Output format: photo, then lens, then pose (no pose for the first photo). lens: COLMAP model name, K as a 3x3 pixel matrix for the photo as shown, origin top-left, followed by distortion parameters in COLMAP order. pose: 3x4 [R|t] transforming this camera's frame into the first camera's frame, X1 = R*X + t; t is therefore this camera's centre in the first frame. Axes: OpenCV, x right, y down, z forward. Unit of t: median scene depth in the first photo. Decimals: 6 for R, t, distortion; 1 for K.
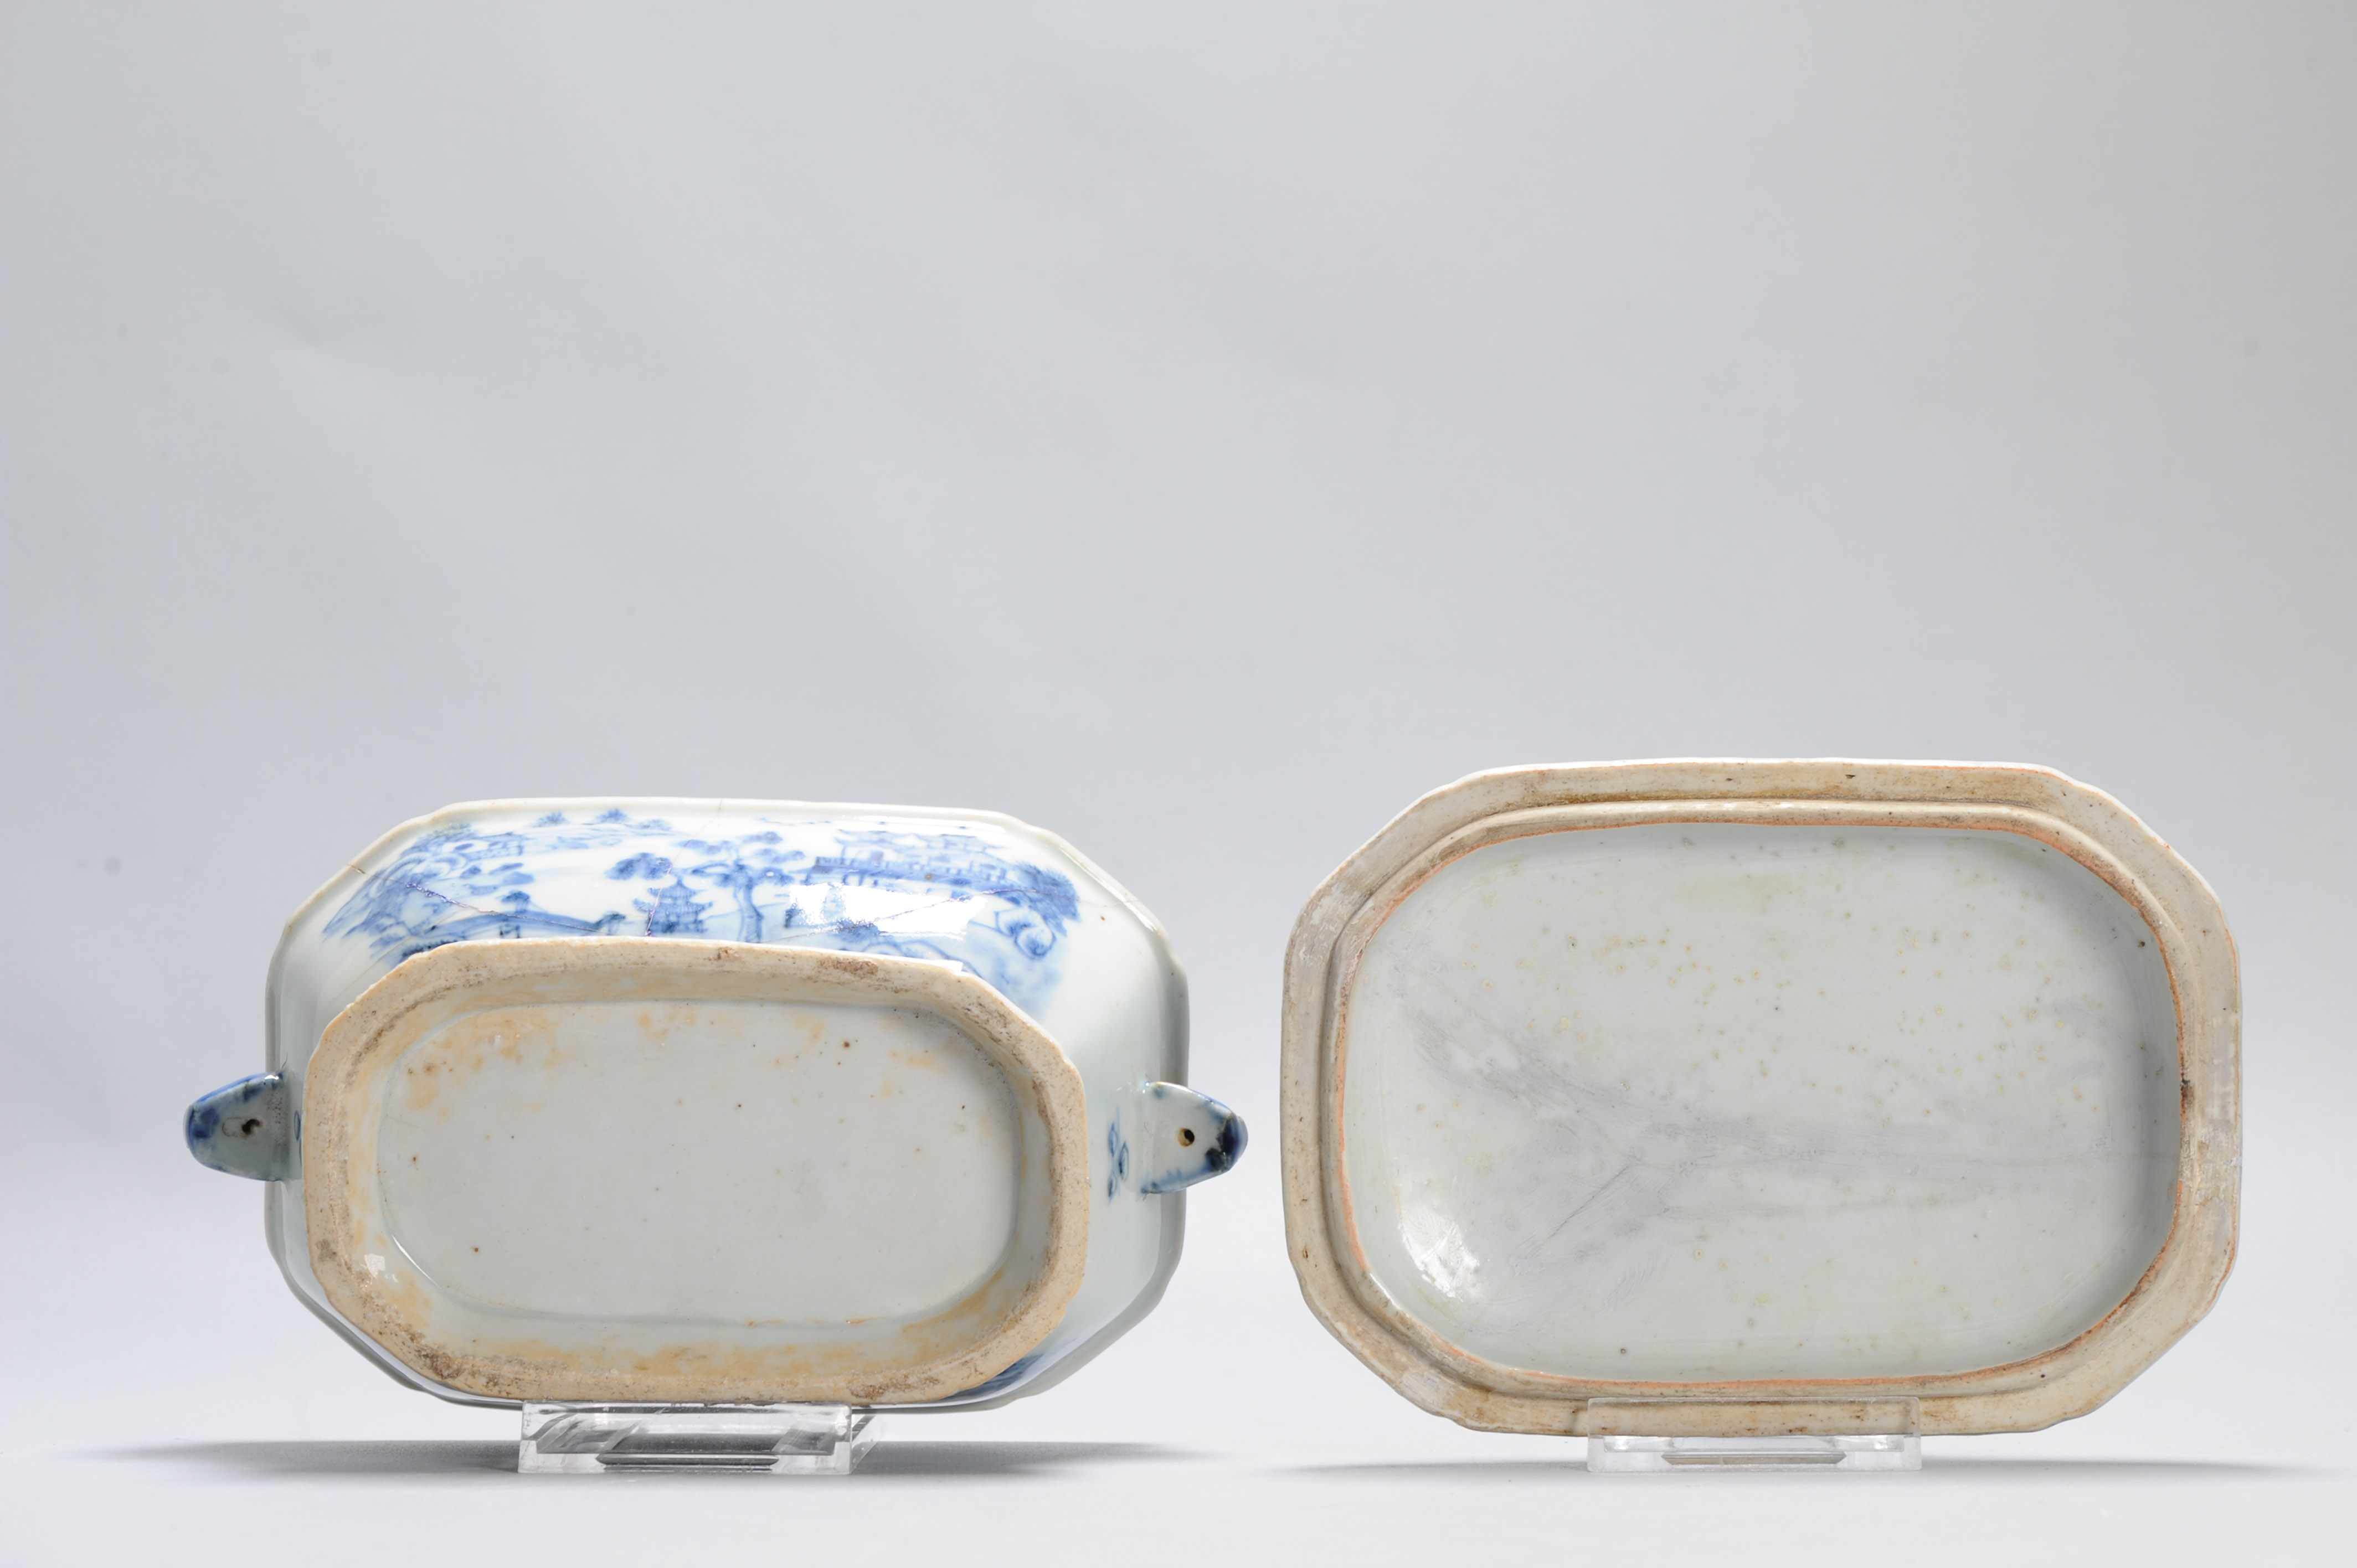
lens RADIAL K [[8040.8, 0, 1099.5], [0, 8040.8, 781.5], [0, 0, 1]] dist [-0.049750, -15.718340]
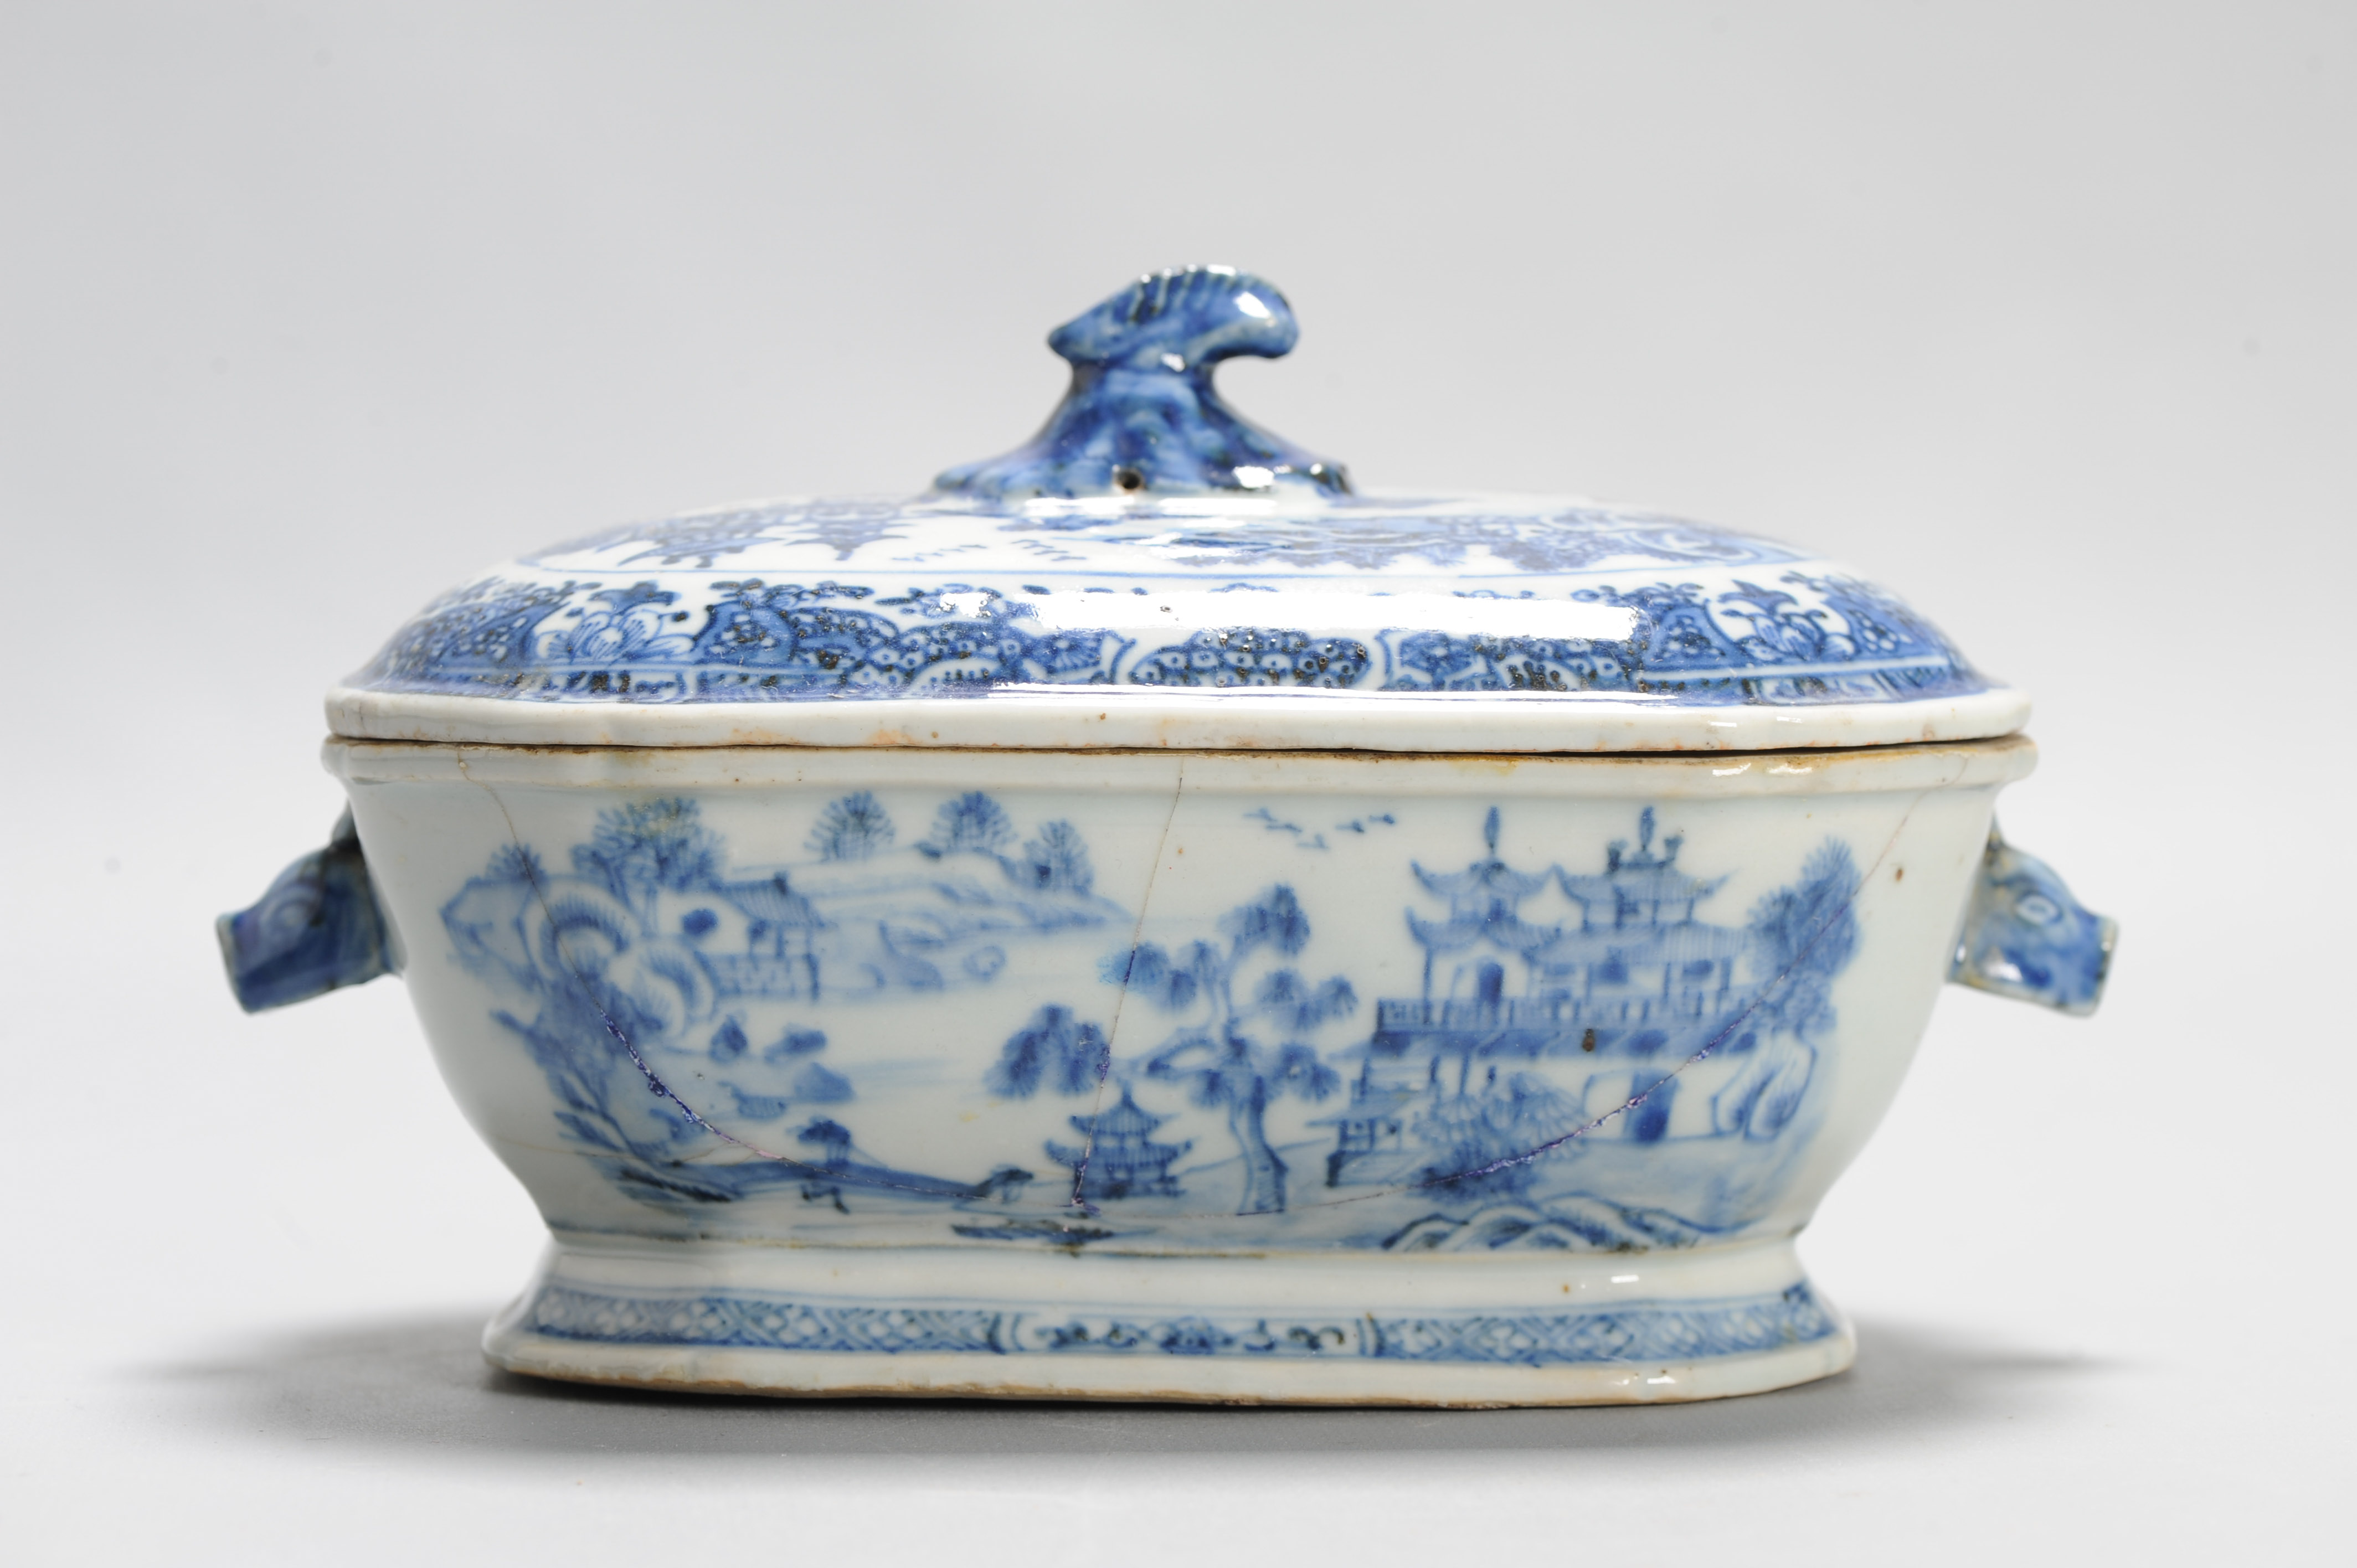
lens RADIAL K [[8040.8, 0, 1099.5], [0, 8040.8, 781.5], [0, 0, 1]] dist [-0.049750, -15.718340]
pose [[0.999347, -0.036001, 0.002970, -0.054917], [0.000763, 0.103245, 0.994656, -0.523233], [-0.036115, -0.994004, 0.103205, 0.966676]]
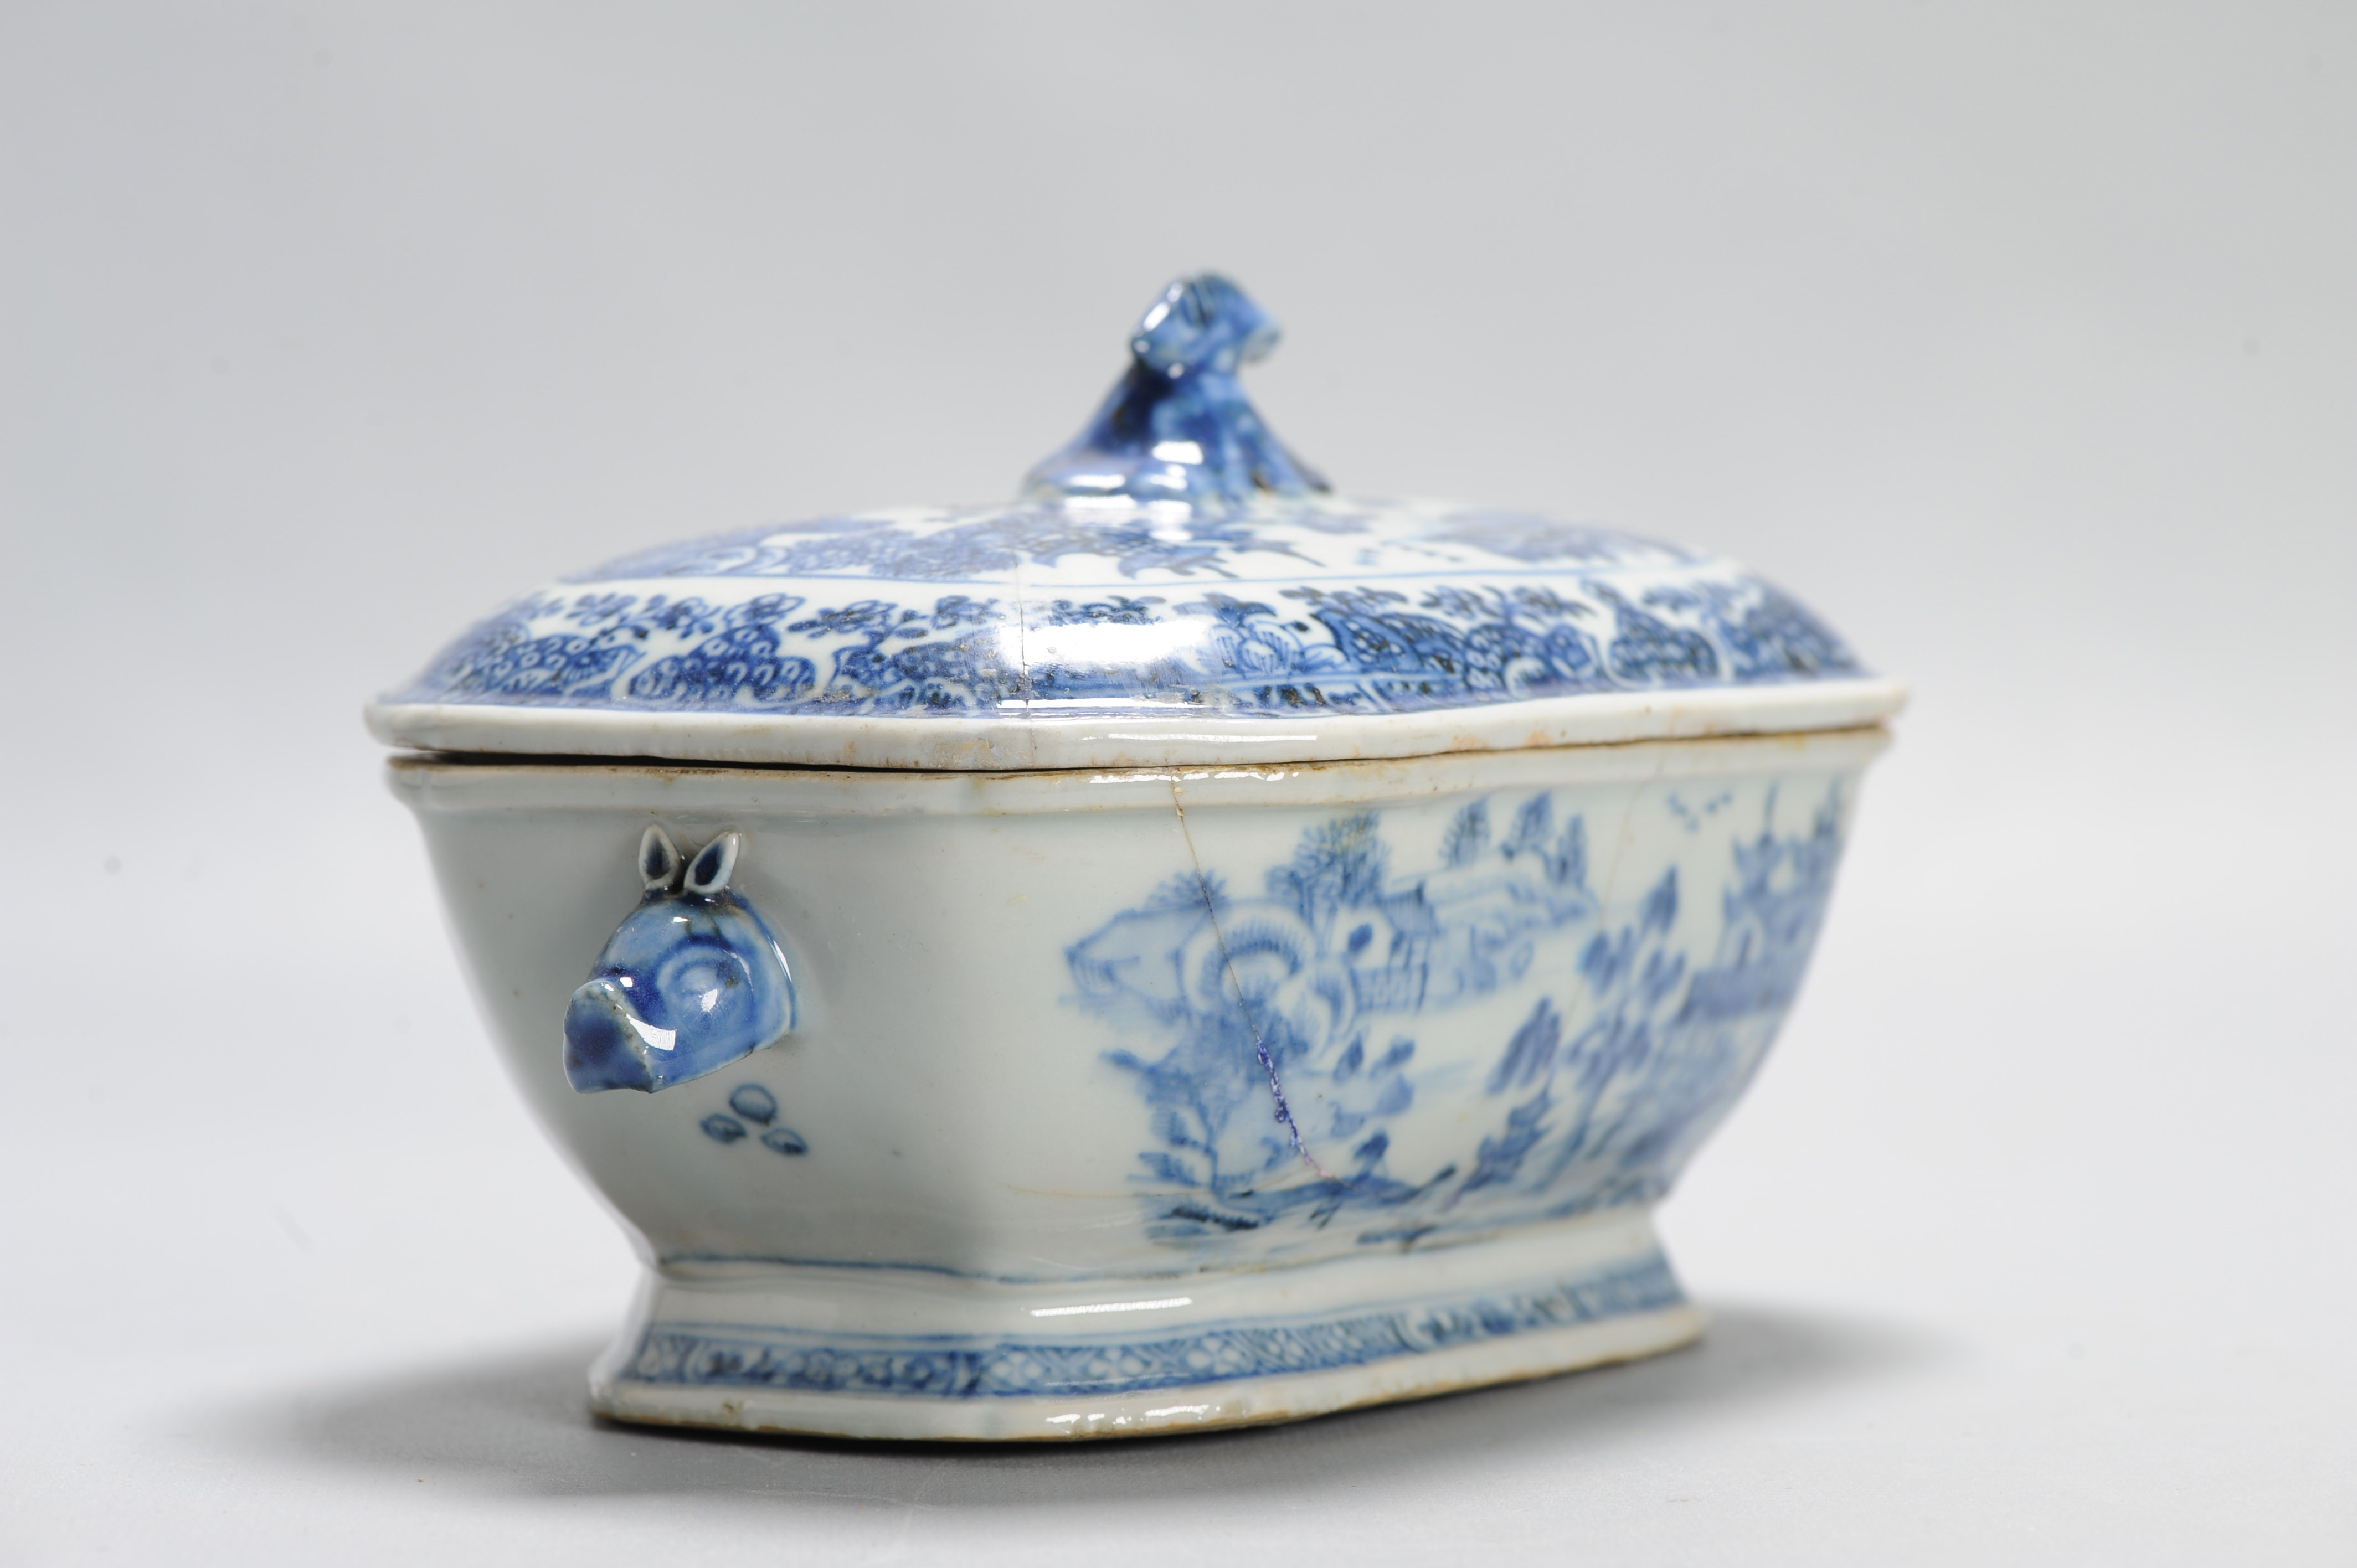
lens RADIAL K [[8040.8, 0, 1099.5], [0, 8040.8, 781.5], [0, 0, 1]] dist [-0.049750, -15.718340]
pose [[0.544351, -0.081848, 0.834855, -0.523840], [-0.824384, 0.131882, 0.550453, -0.266175], [-0.155156, -0.987881, 0.004316, 1.023788]]
